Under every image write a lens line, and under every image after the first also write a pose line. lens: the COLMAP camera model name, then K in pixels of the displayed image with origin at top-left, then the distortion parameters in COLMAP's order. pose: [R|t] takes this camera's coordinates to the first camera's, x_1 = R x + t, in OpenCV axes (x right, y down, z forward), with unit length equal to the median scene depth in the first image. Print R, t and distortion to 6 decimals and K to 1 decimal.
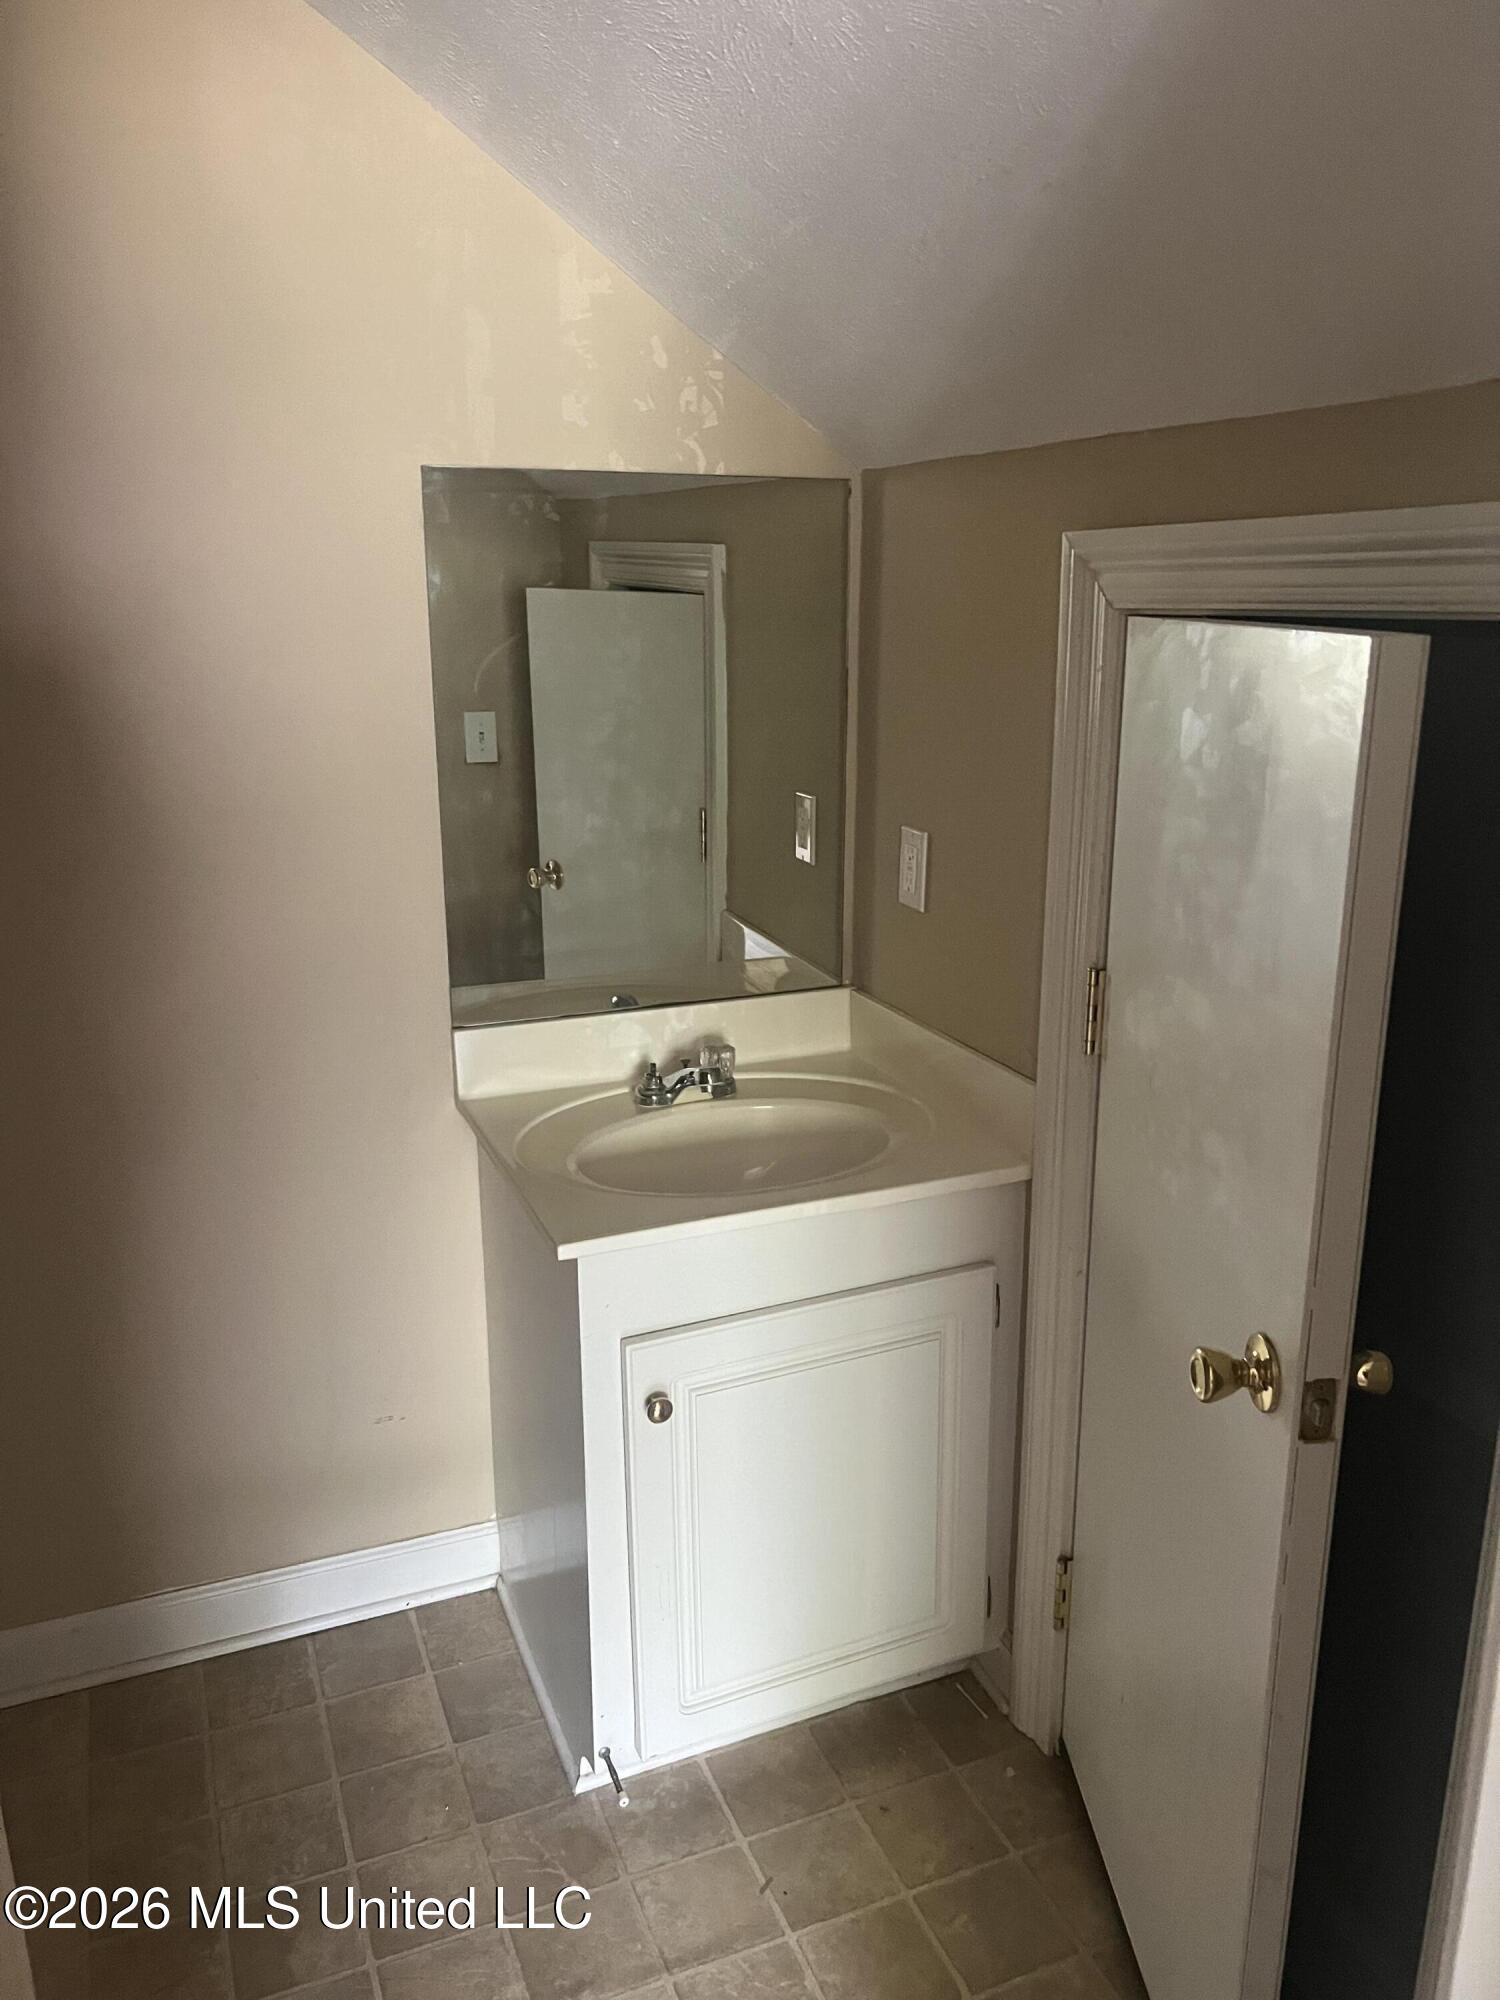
lens RADIAL K [[1510.9, 0, 752.2], [0, 1510.9, 999.4], [0, 0, 1]] dist [0.040455, -0.039738]
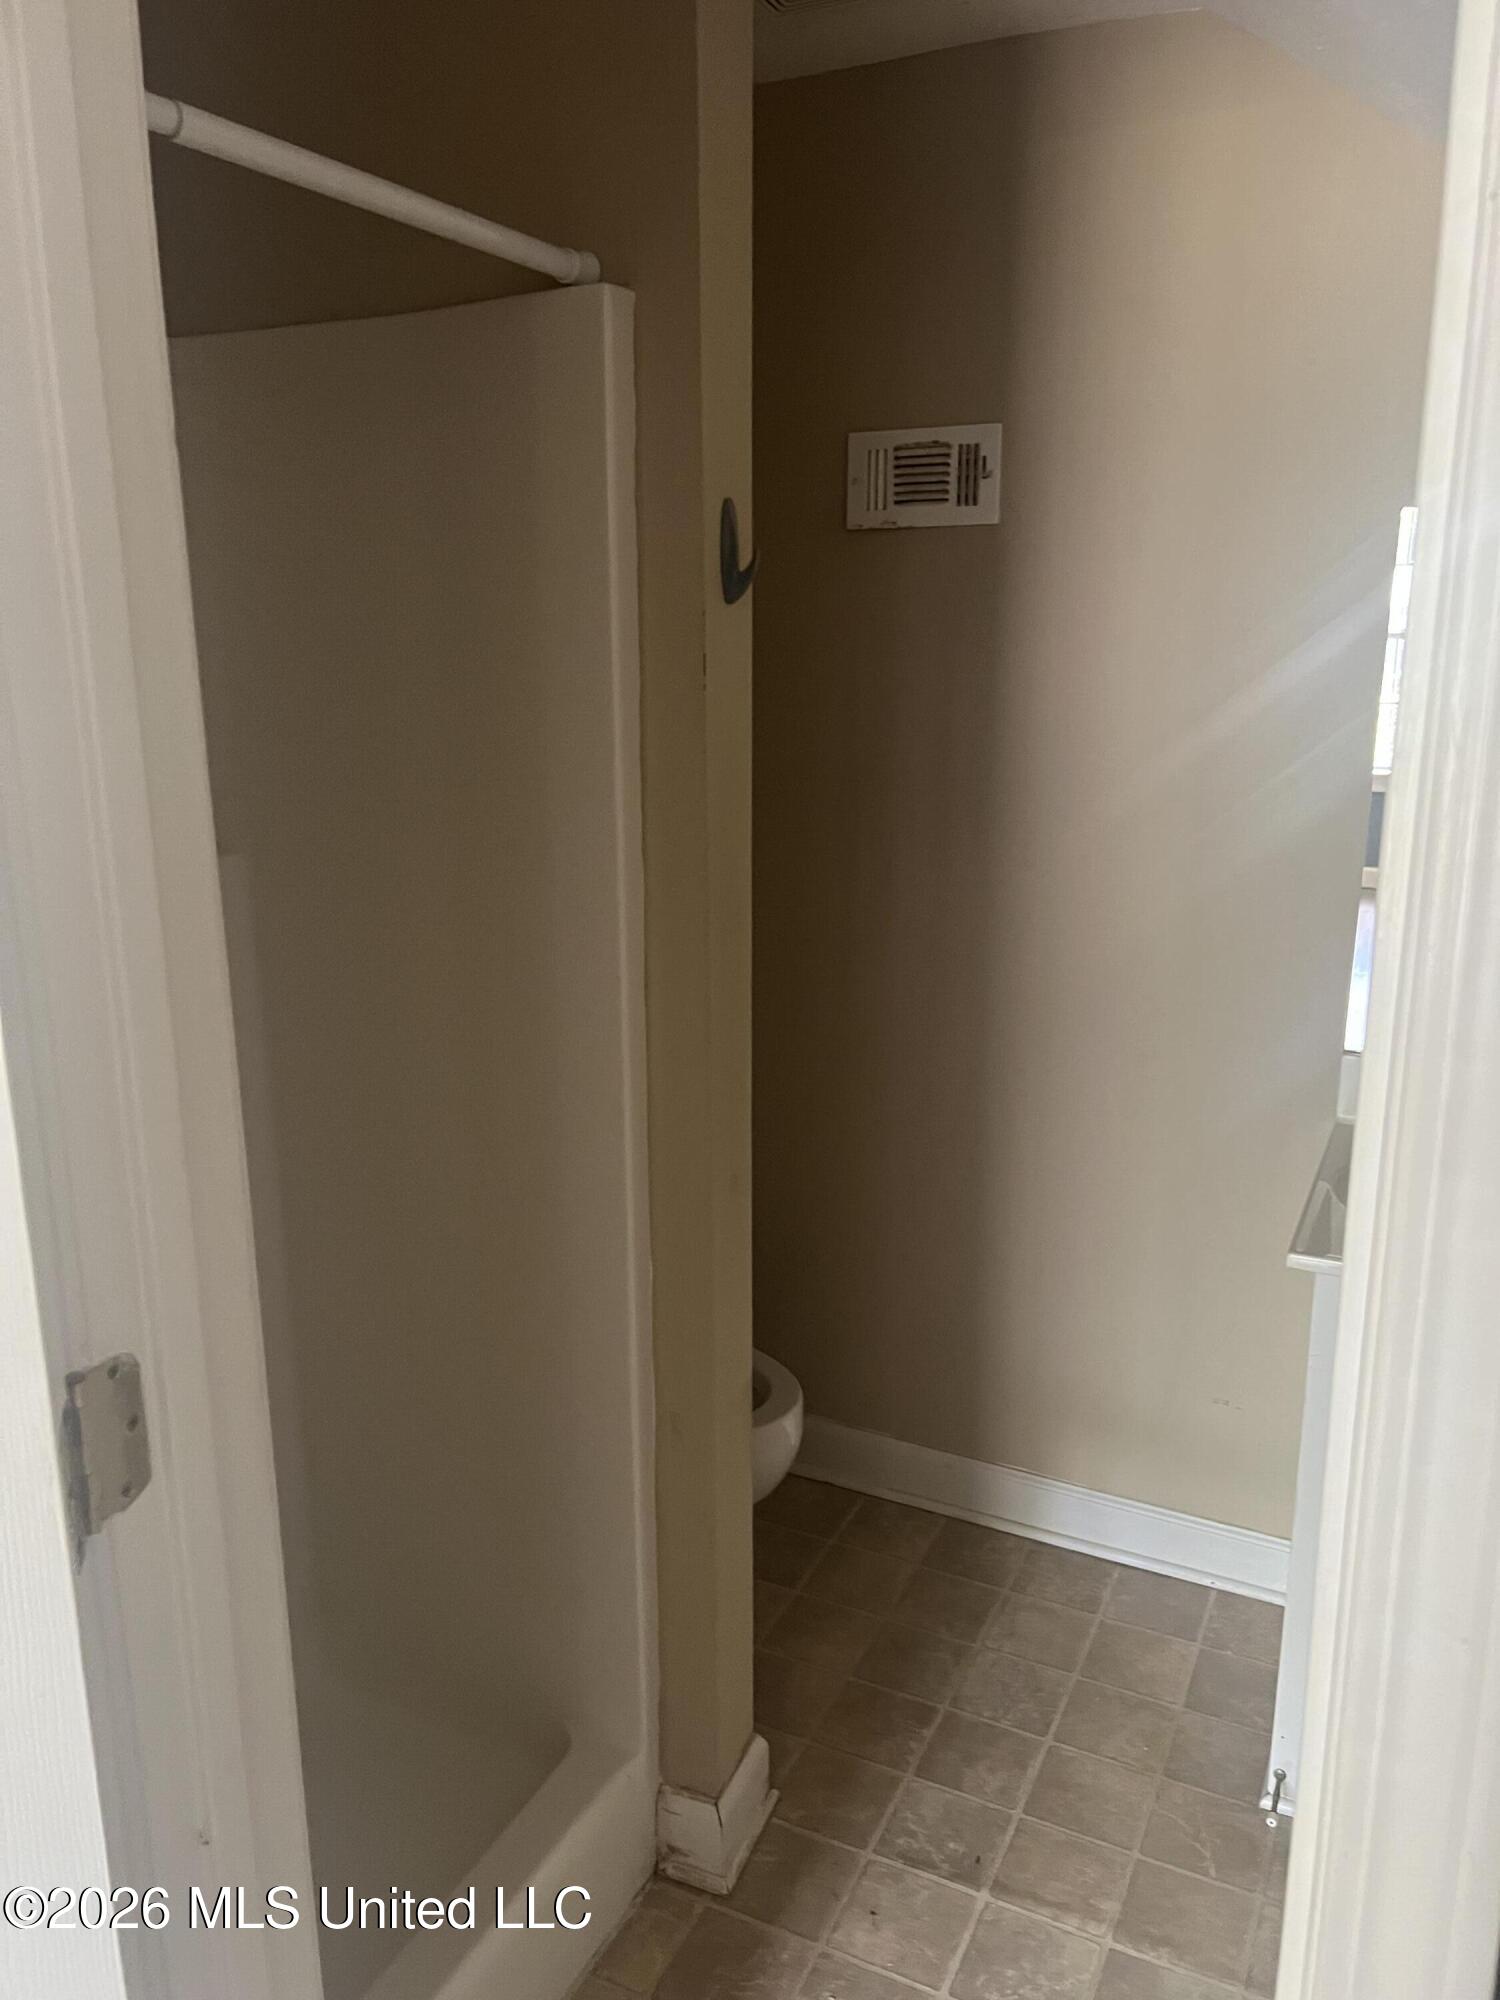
lens RADIAL K [[1510.9, 0, 750.5], [0, 1510.9, 1001.1], [0, 0, 1]] dist [0.040455, -0.039738]
pose [[0.658991, 0.174273, -0.731683, 0.299030], [-0.198889, 0.978537, 0.053939, 0.011202], [0.725379, 0.109978, 0.679507, 0.007726]]
